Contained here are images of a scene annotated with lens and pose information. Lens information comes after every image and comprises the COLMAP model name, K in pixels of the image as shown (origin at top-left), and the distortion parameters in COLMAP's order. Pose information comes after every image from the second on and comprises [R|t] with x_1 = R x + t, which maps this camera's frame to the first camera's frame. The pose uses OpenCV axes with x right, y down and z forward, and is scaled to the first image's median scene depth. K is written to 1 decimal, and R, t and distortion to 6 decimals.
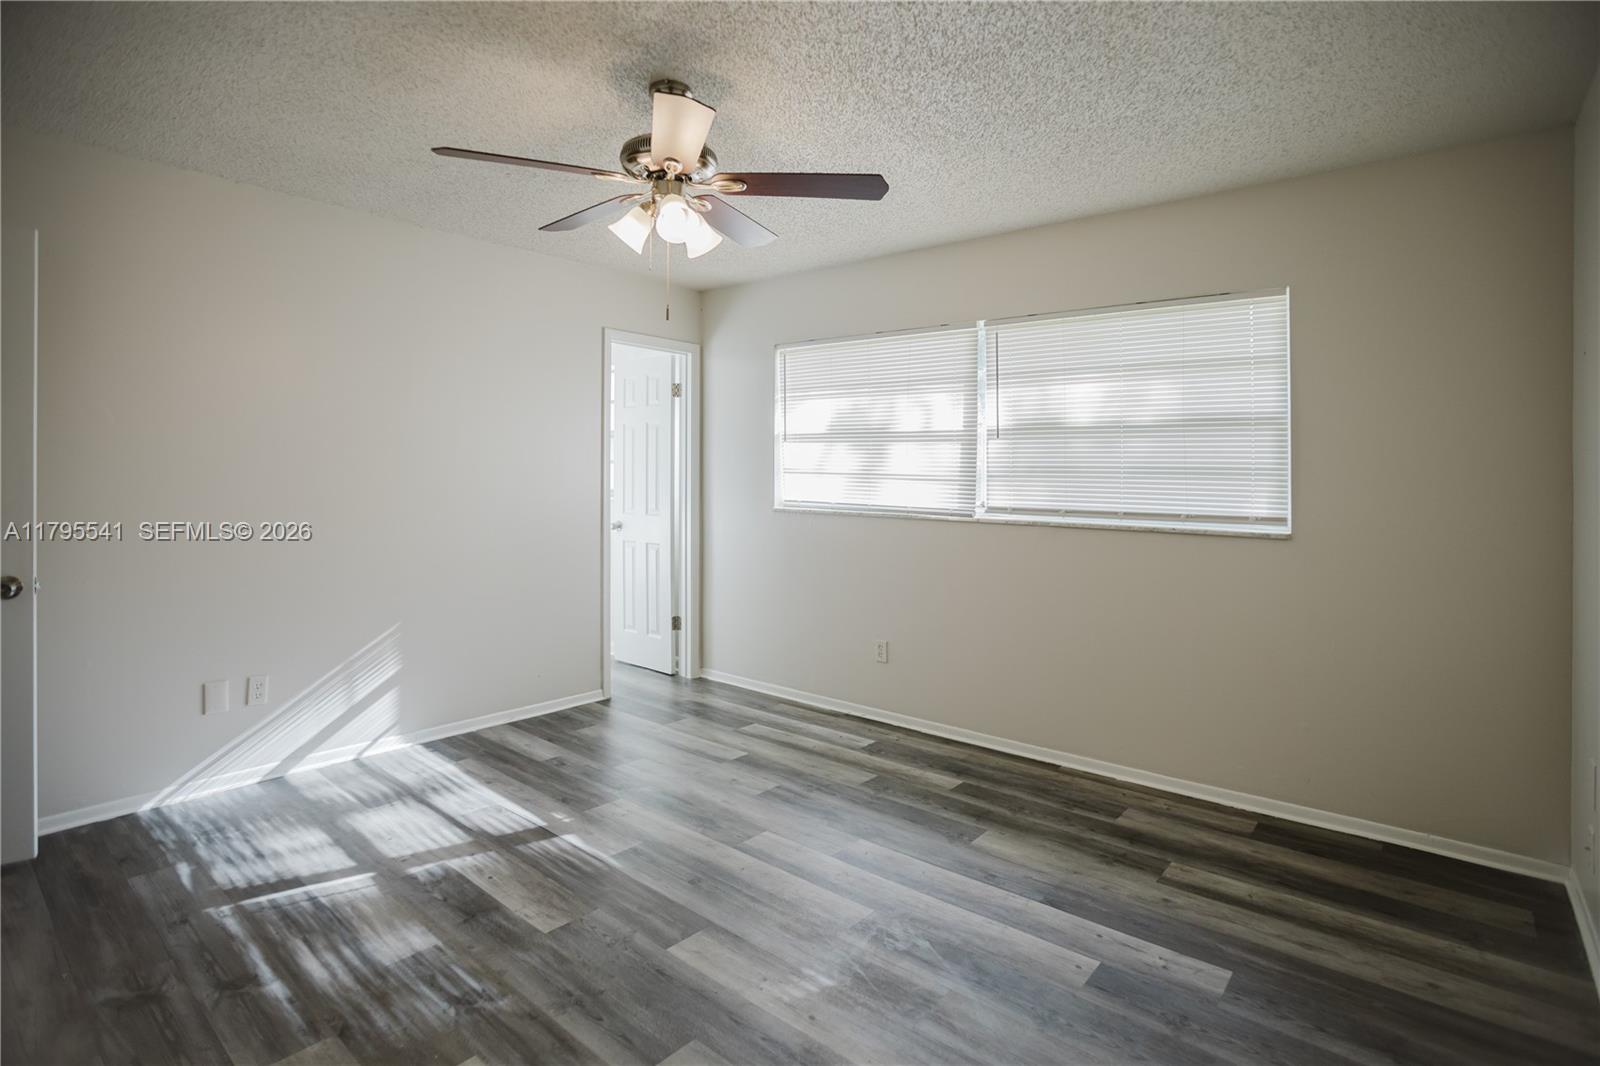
lens RADIAL K [[809.6, 0, 806.1], [0, 809.6, 503.5], [0, 0, 1]] dist [-0.088389, 0.039608]
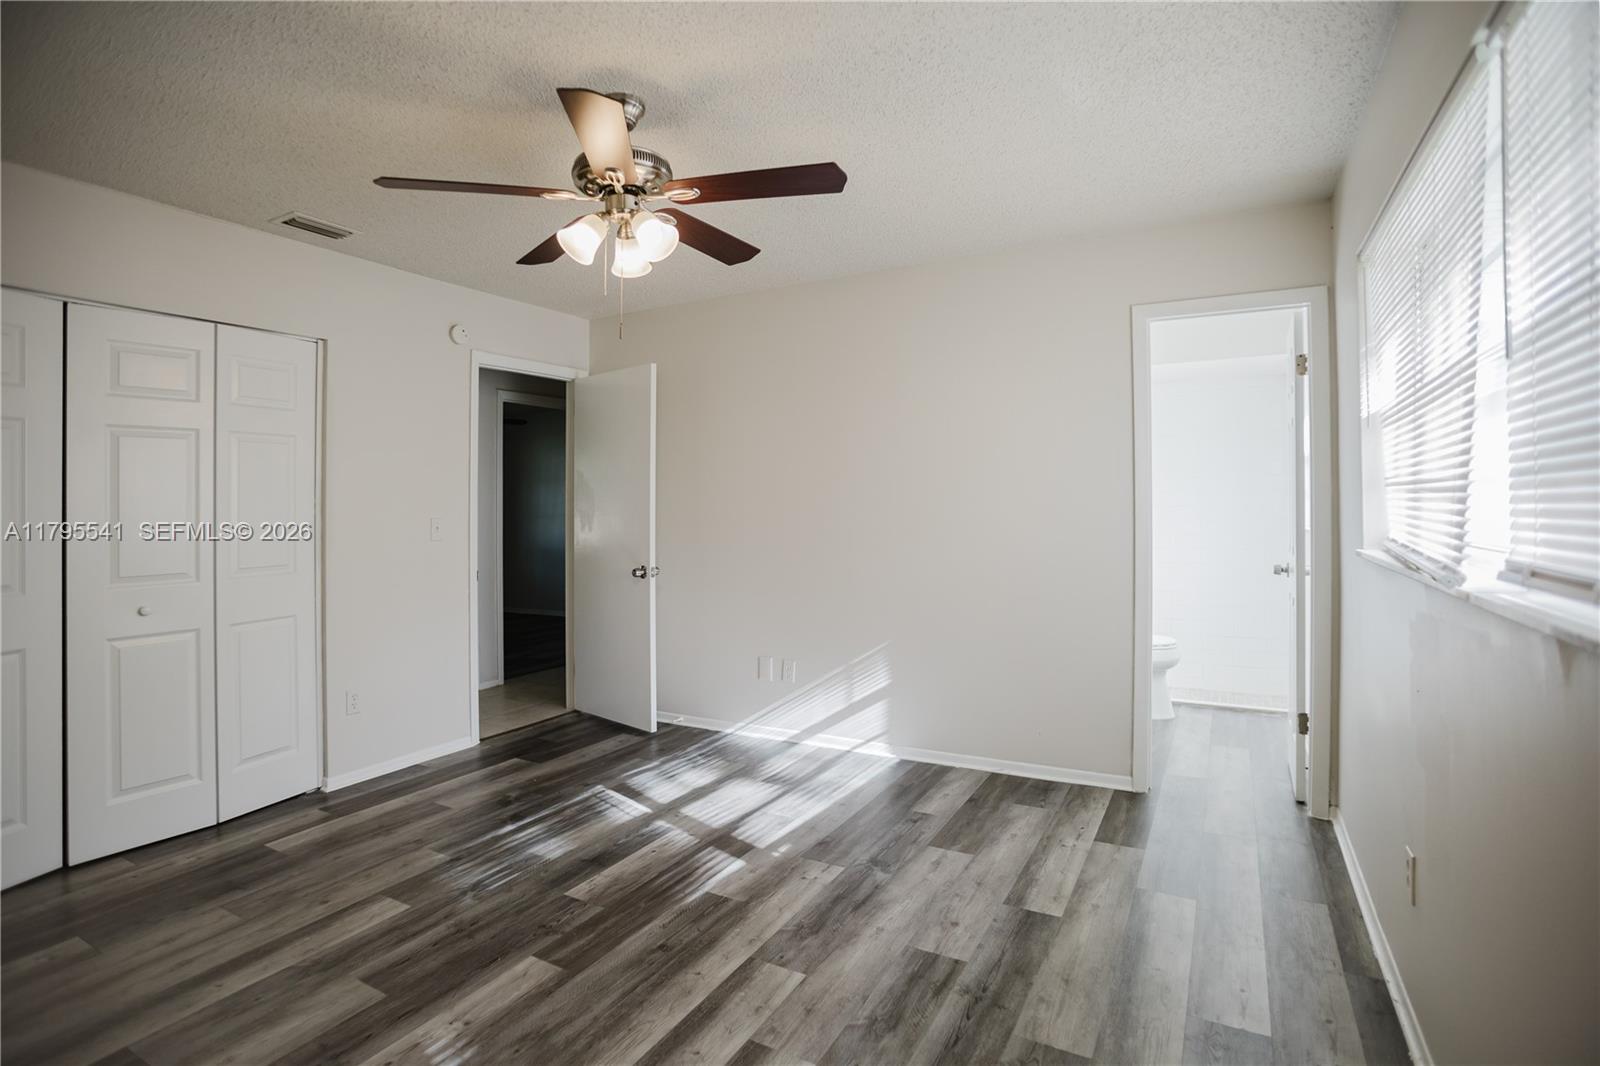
lens RADIAL K [[809.6, 0, 806.1], [0, 809.6, 503.5], [0, 0, 1]] dist [-0.088389, 0.039608]
pose [[0.174472, -0.016231, -0.984528, 0.679464], [-0.020381, 0.999590, -0.020091, -0.010121], [0.984451, 0.023570, 0.174069, 0.871150]]
